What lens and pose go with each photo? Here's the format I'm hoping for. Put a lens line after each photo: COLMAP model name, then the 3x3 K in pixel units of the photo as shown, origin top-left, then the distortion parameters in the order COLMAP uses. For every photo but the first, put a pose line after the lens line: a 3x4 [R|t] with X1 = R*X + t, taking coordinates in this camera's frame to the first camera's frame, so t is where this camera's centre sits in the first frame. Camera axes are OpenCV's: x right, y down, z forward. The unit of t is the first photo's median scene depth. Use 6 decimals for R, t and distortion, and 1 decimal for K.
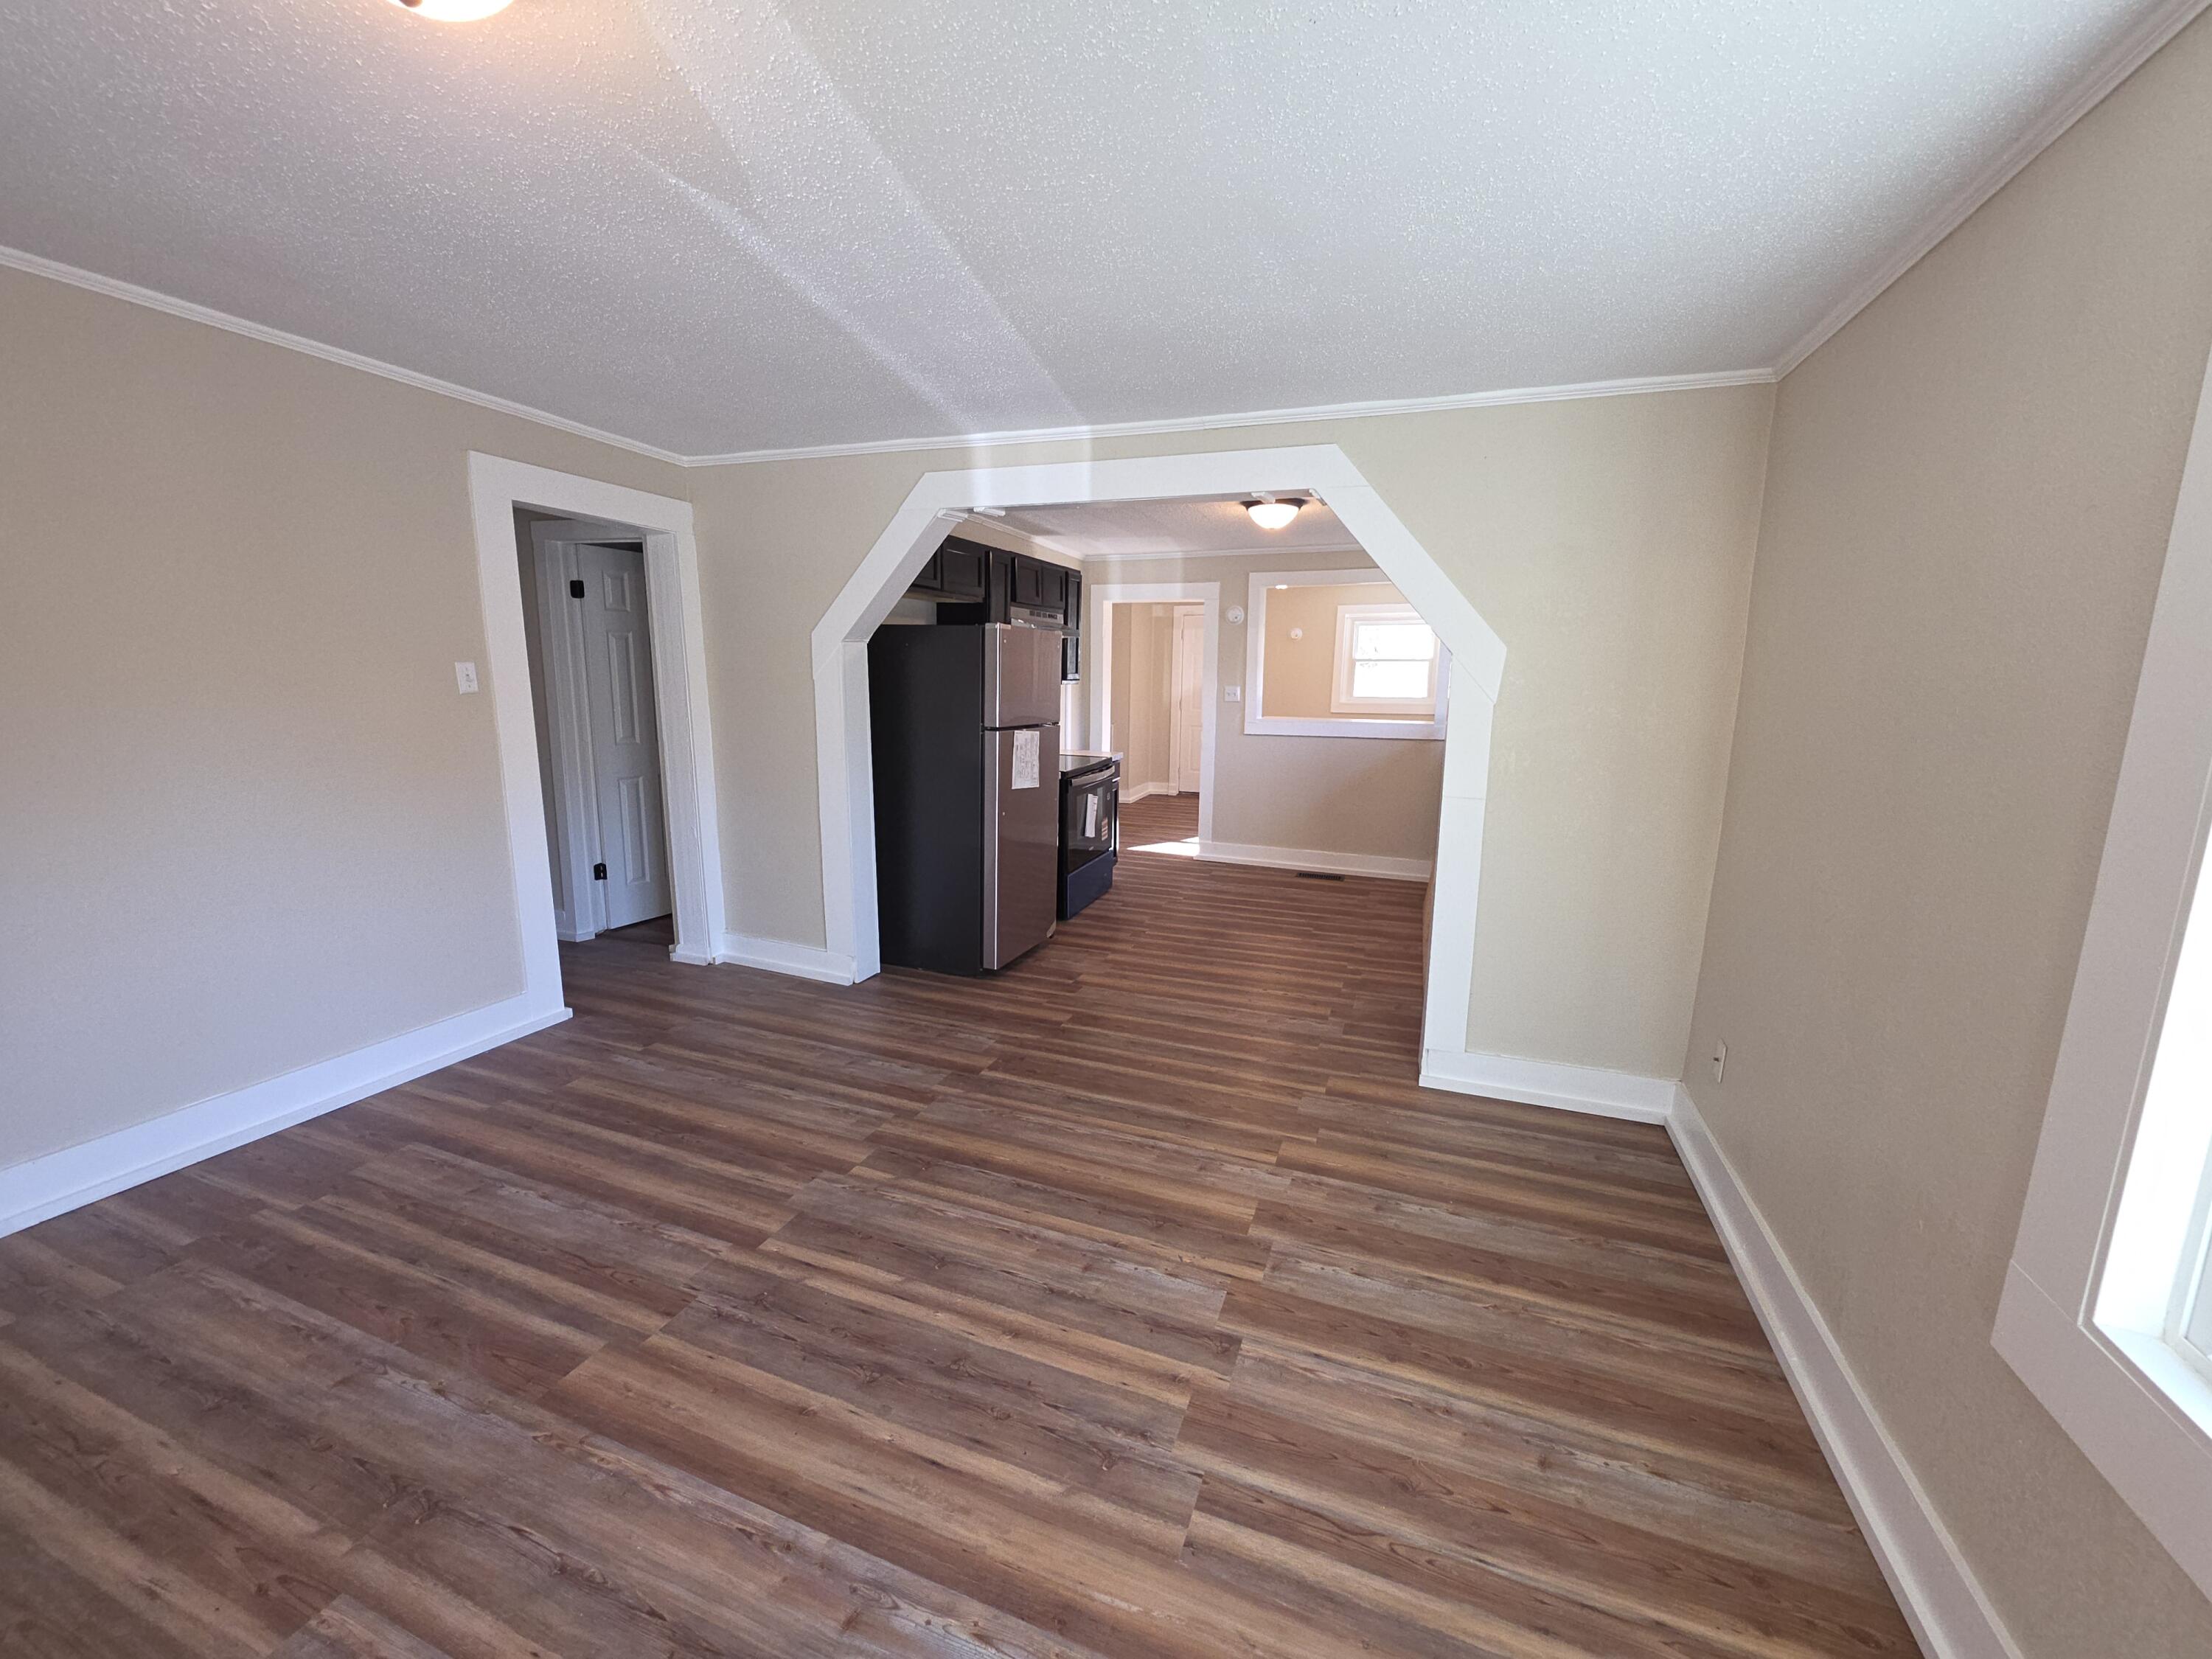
lens RADIAL K [[881.9, 0, 1101.7], [0, 881.9, 832.3], [0, 0, 1]] dist [0.002437, -0.000166]
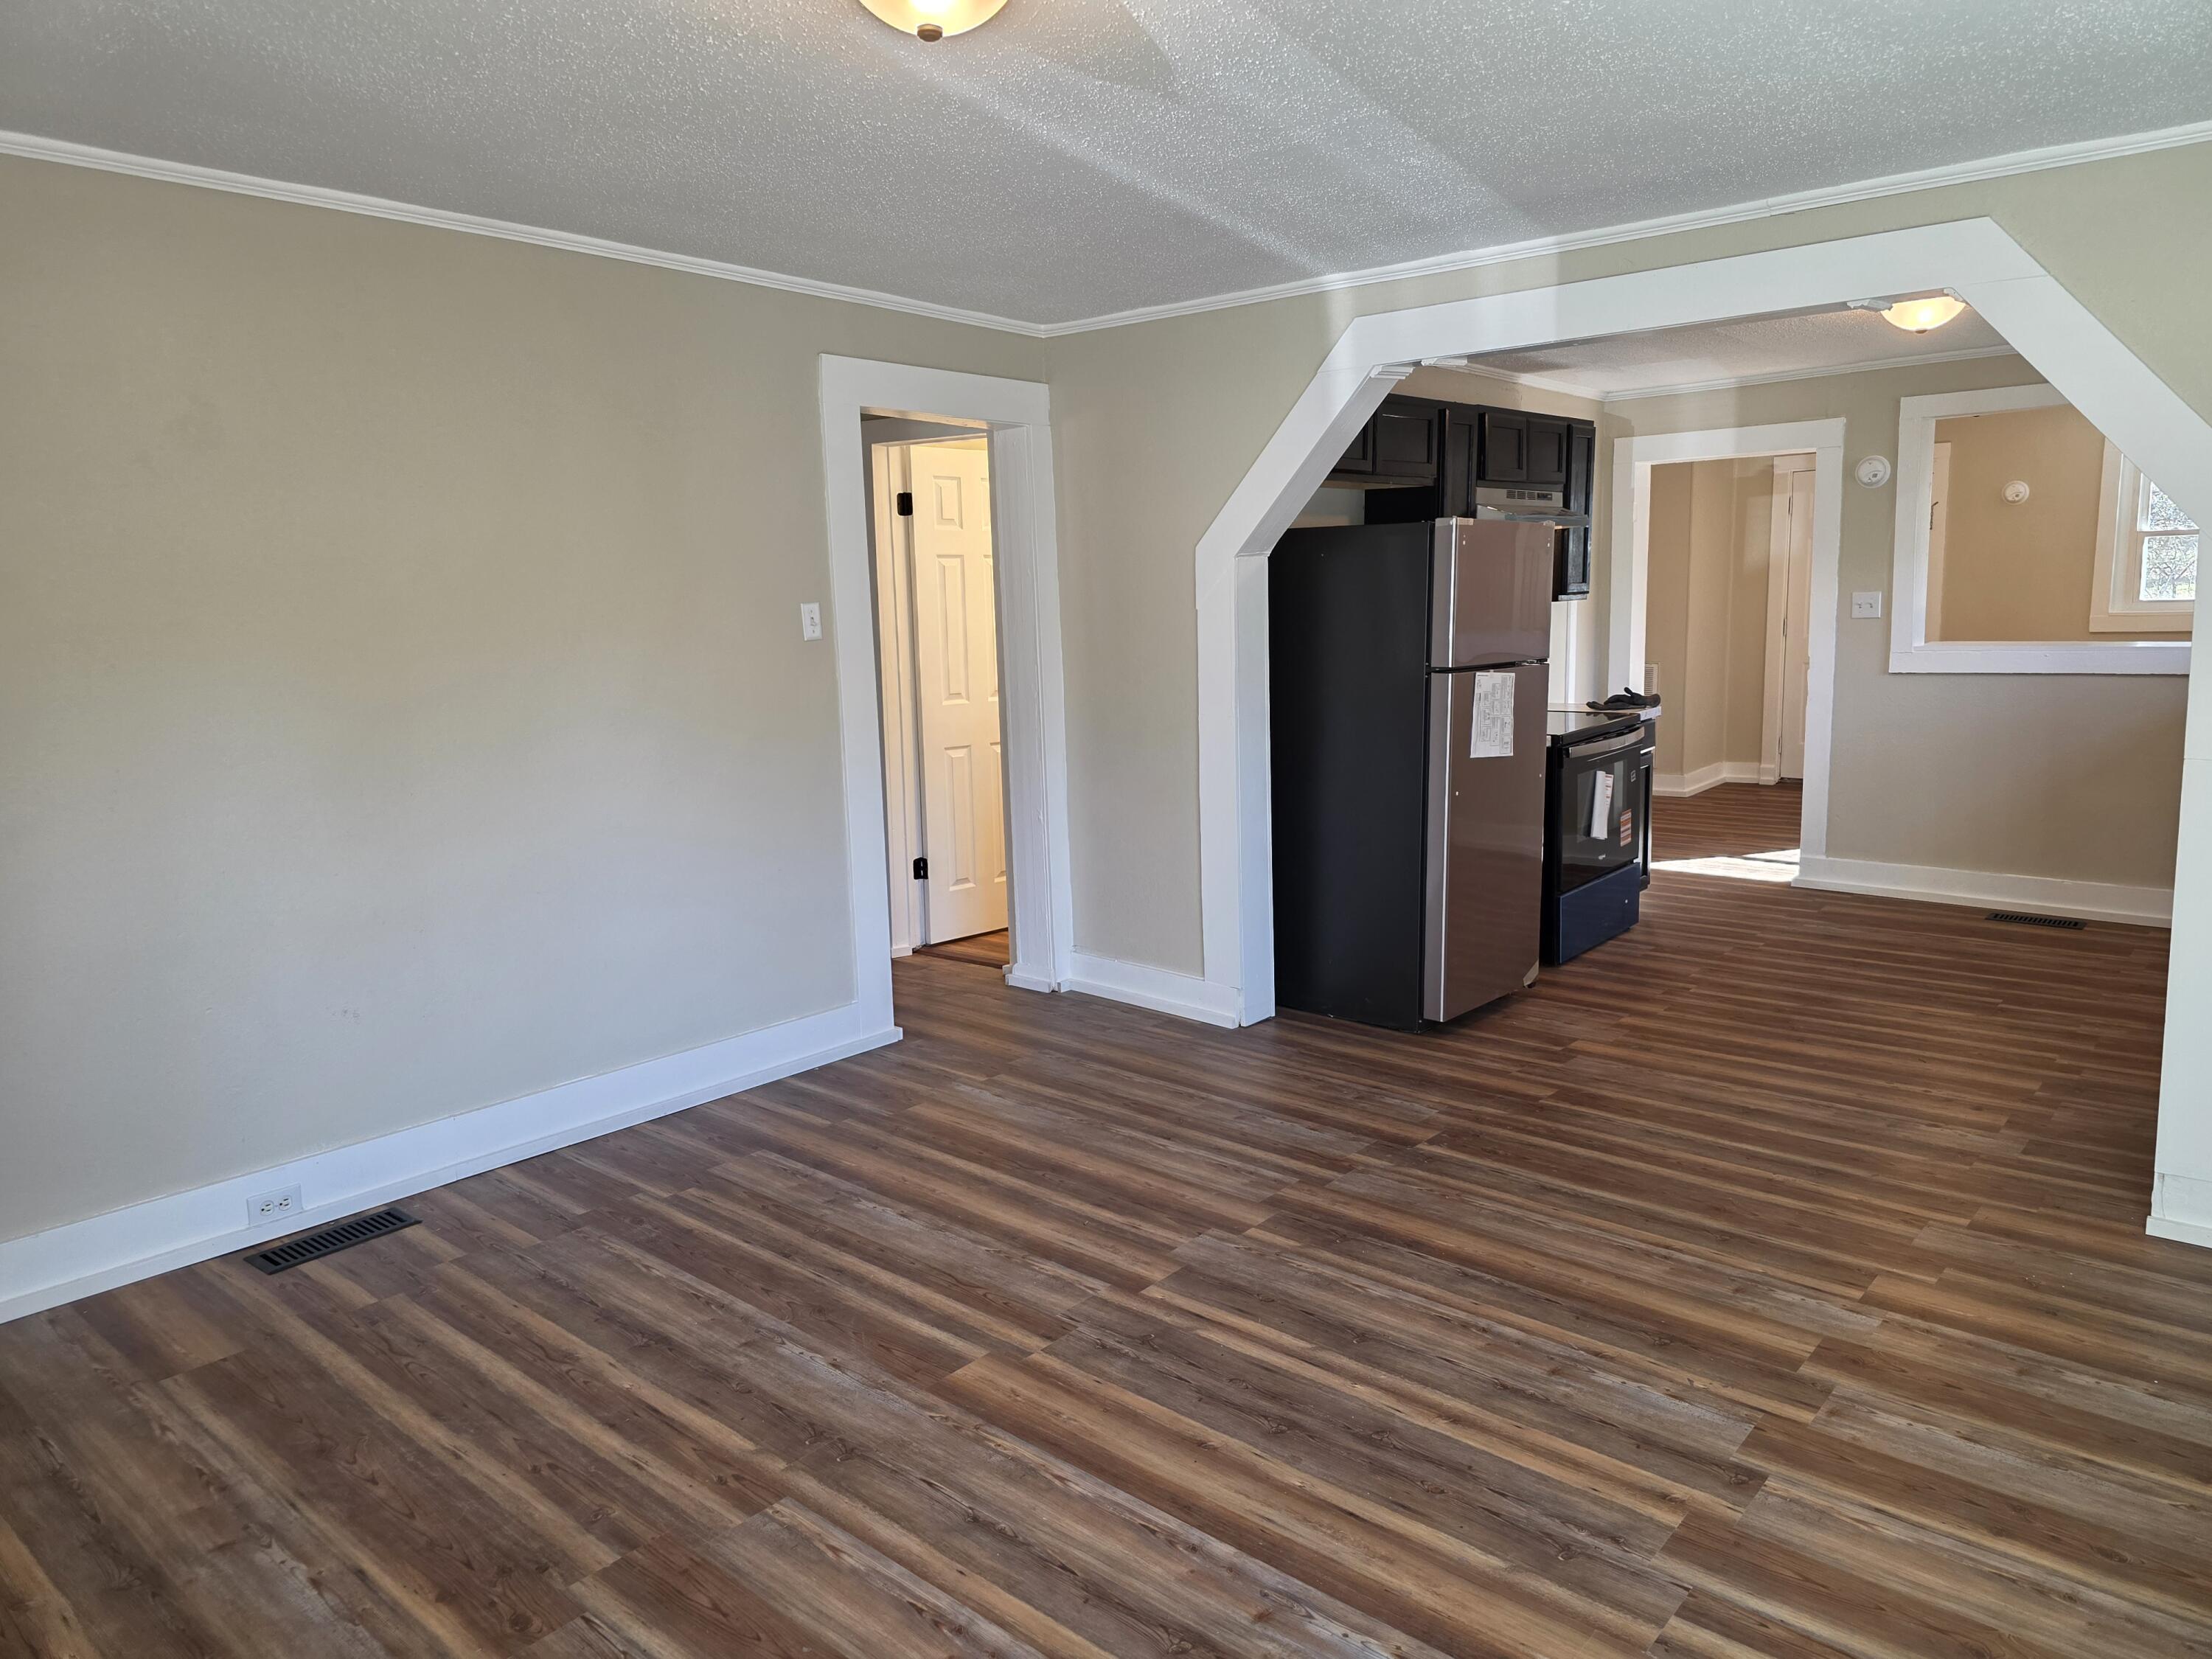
lens RADIAL K [[1497.6, 0, 1101.4], [0, 1497.6, 820.1], [0, 0, 1]] dist [0.056668, -0.046753]
pose [[0.938771, 0.012891, -0.344301, 0.058082], [-0.021790, 0.999521, -0.021989, 0.058120], [0.343853, 0.028145, 0.938602, -0.353177]]
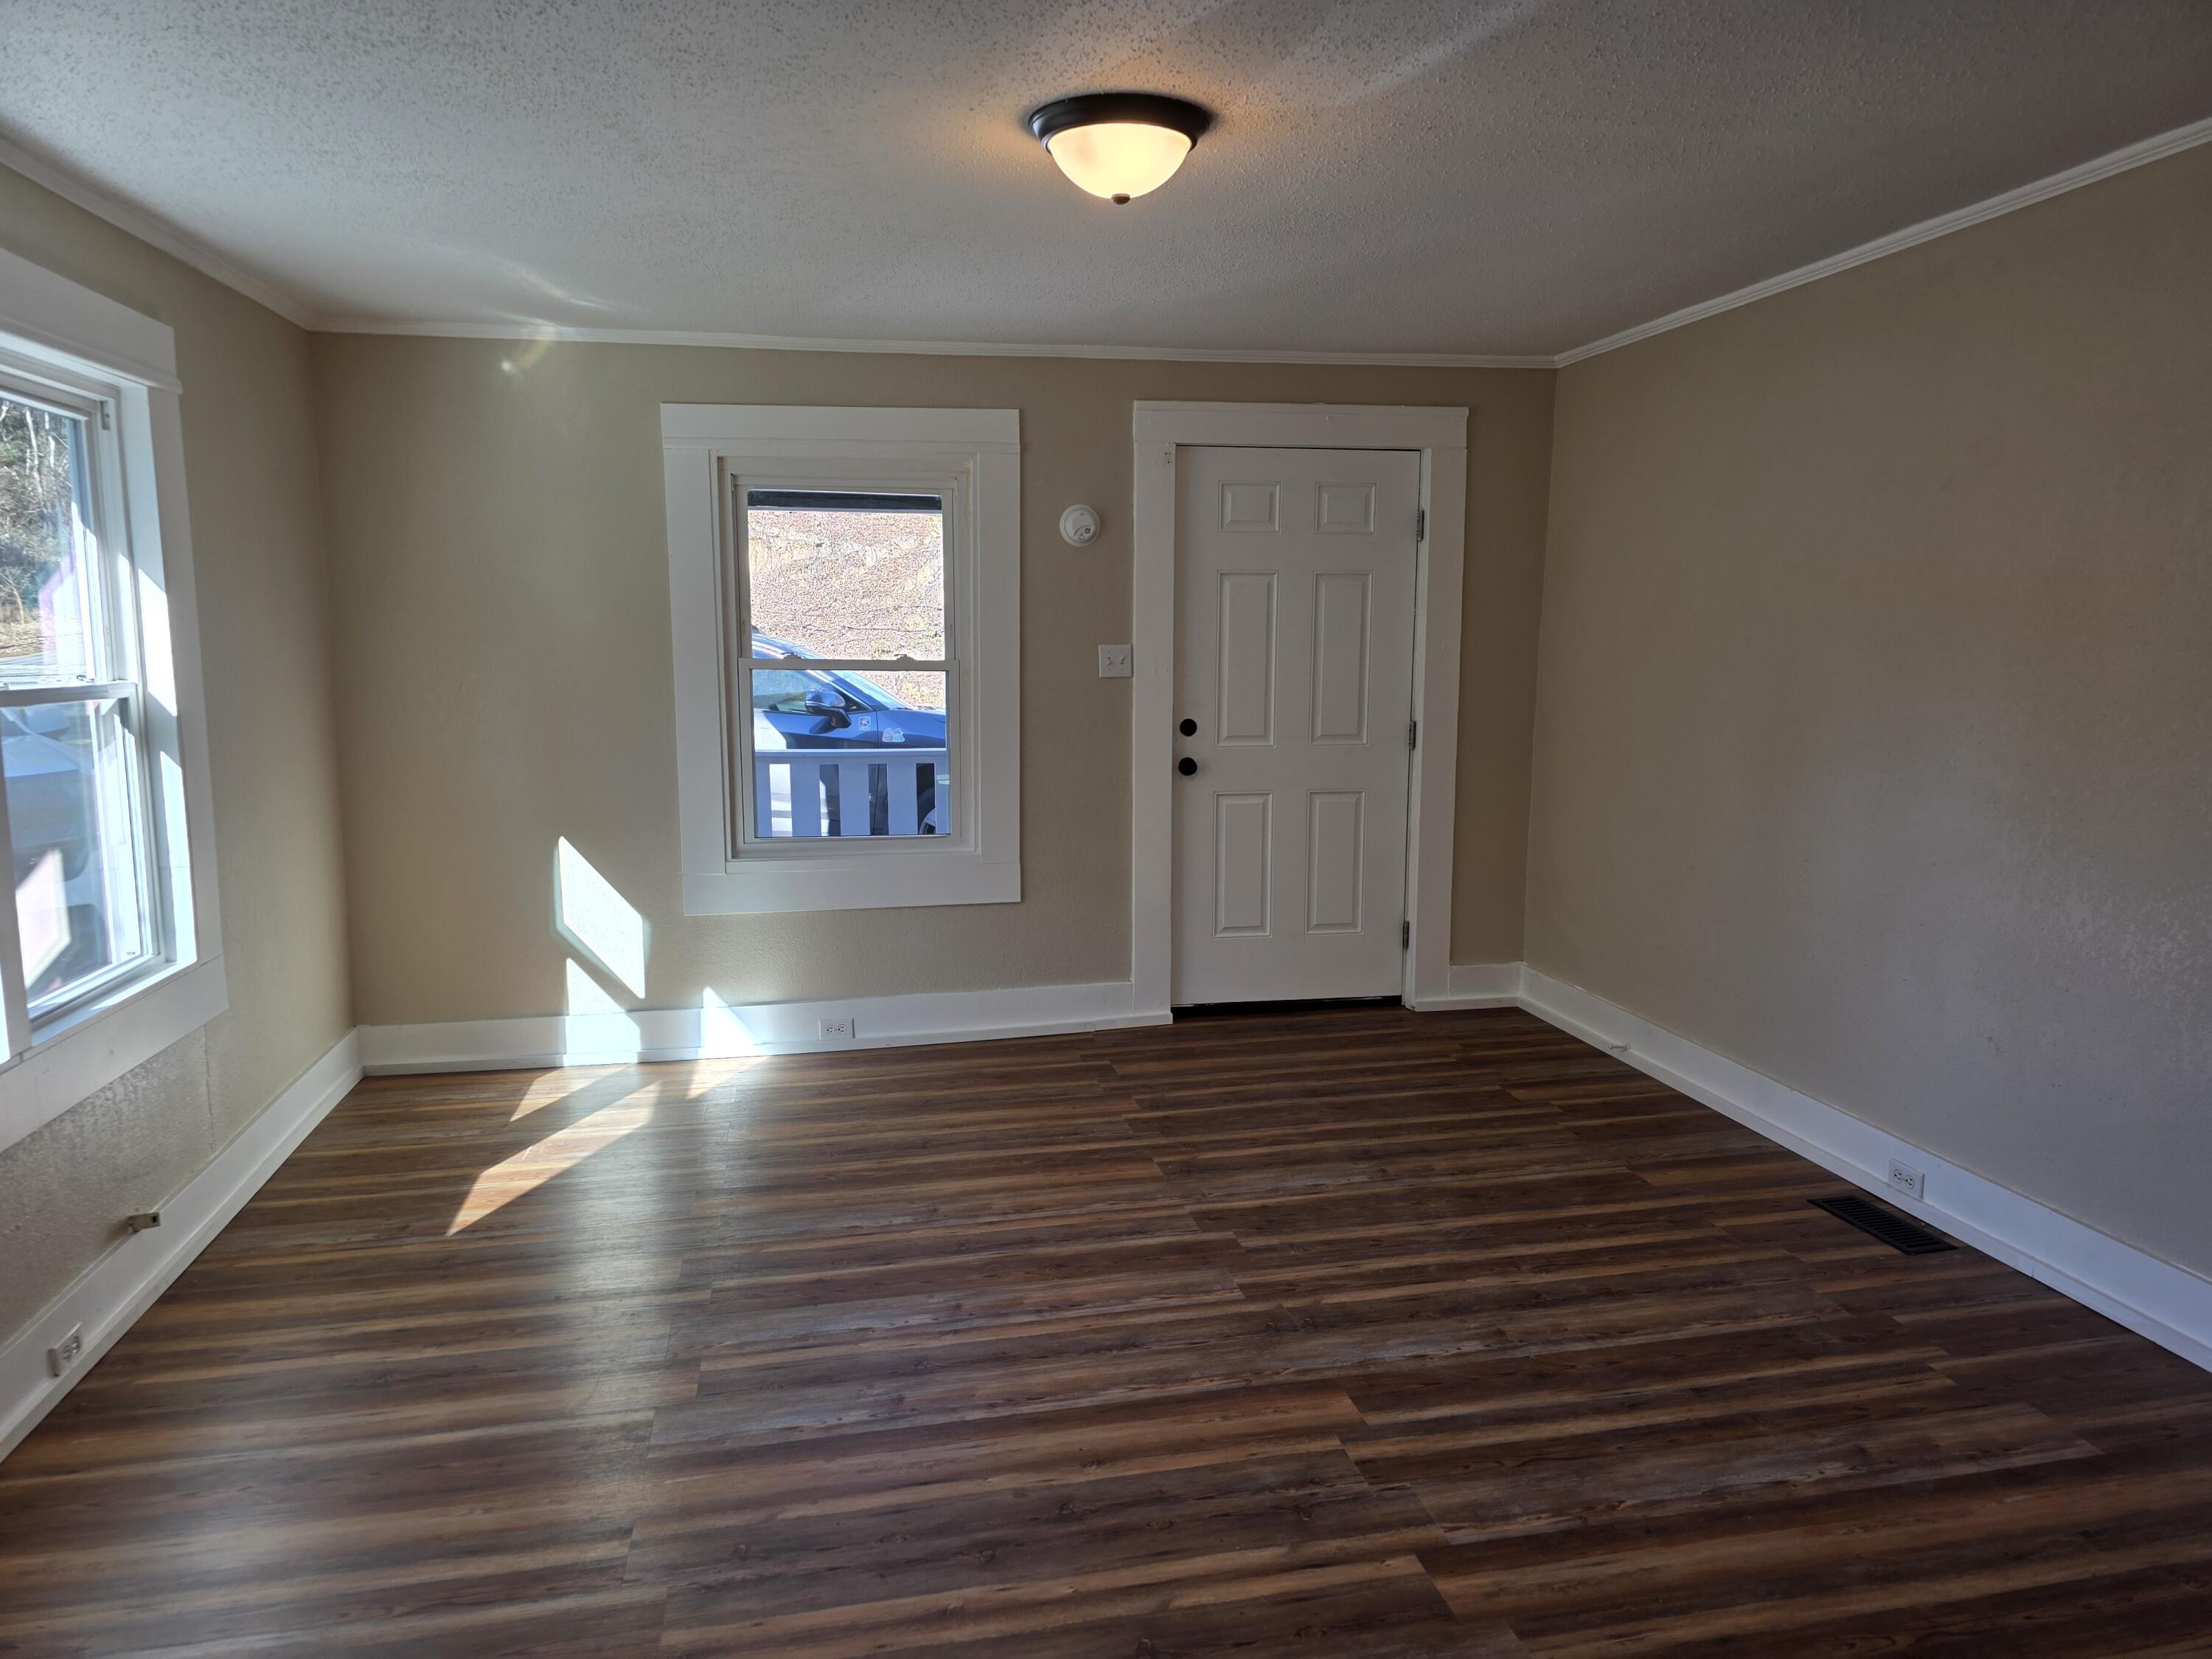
lens RADIAL K [[1497.6, 0, 1107.2], [0, 1497.6, 837.5], [0, 0, 1]] dist [0.056668, -0.046753]
pose [[-0.849560, 0.052356, -0.524887, 0.321078], [-0.107132, 0.957198, 0.268877, -0.269861], [0.516498, 0.284659, -0.807589, 1.596462]]
